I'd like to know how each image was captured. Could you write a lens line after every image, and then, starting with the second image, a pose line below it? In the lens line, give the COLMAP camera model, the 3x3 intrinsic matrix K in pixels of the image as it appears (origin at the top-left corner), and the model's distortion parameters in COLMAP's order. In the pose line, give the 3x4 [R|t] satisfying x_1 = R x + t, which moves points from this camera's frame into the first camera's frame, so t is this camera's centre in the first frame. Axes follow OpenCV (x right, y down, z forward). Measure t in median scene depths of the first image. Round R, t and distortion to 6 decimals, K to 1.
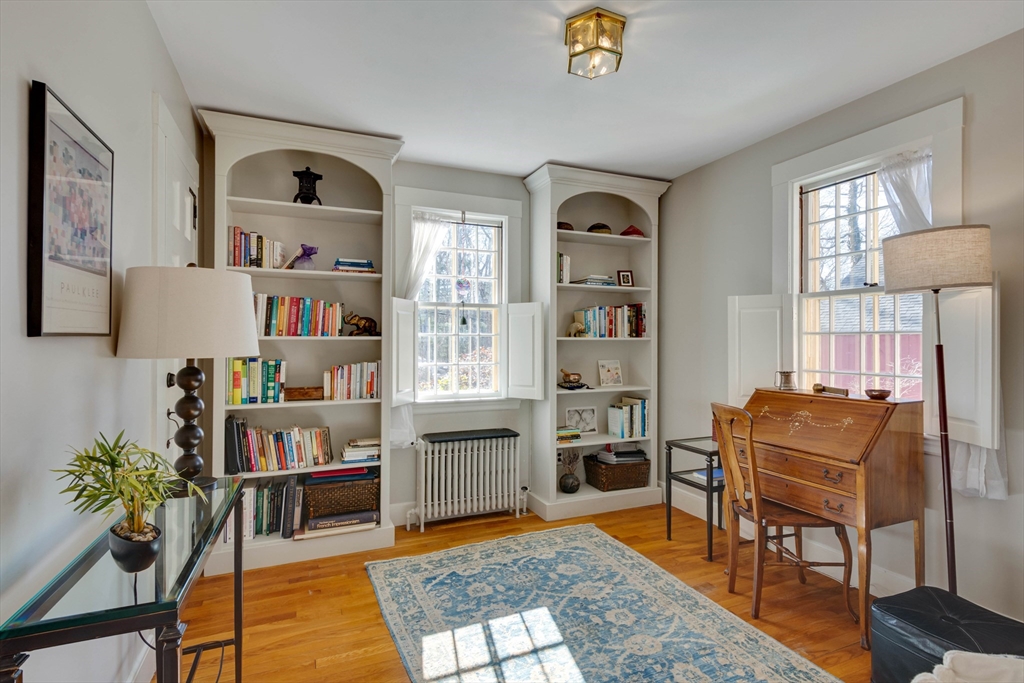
lens RADIAL K [[496.8, 0, 512.0], [0, 496.8, 341.5], [0, 0, 1]] dist [0.001769, -0.000181]
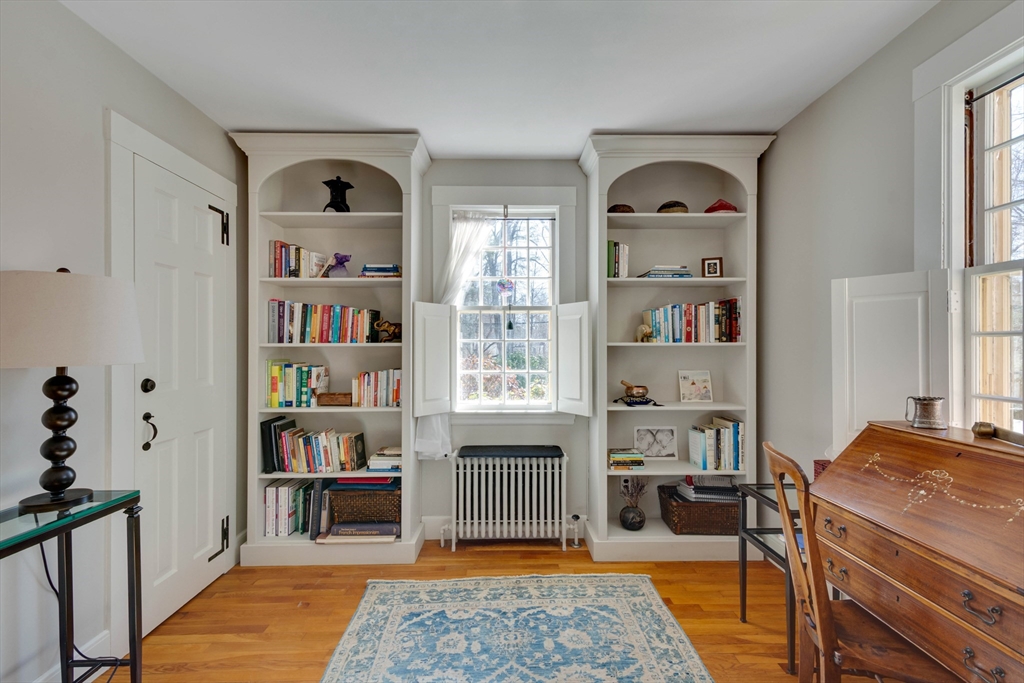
lens RADIAL K [[452.4, 0, 510.4], [0, 452.4, 349.0], [0, 0, 1]] dist [0.020791, -0.015690]
pose [[0.926849, -0.000079, -0.375435, 0.262102], [0.001723, 0.999990, 0.004043, -0.001397], [0.375431, -0.004394, 0.926840, 0.270119]]
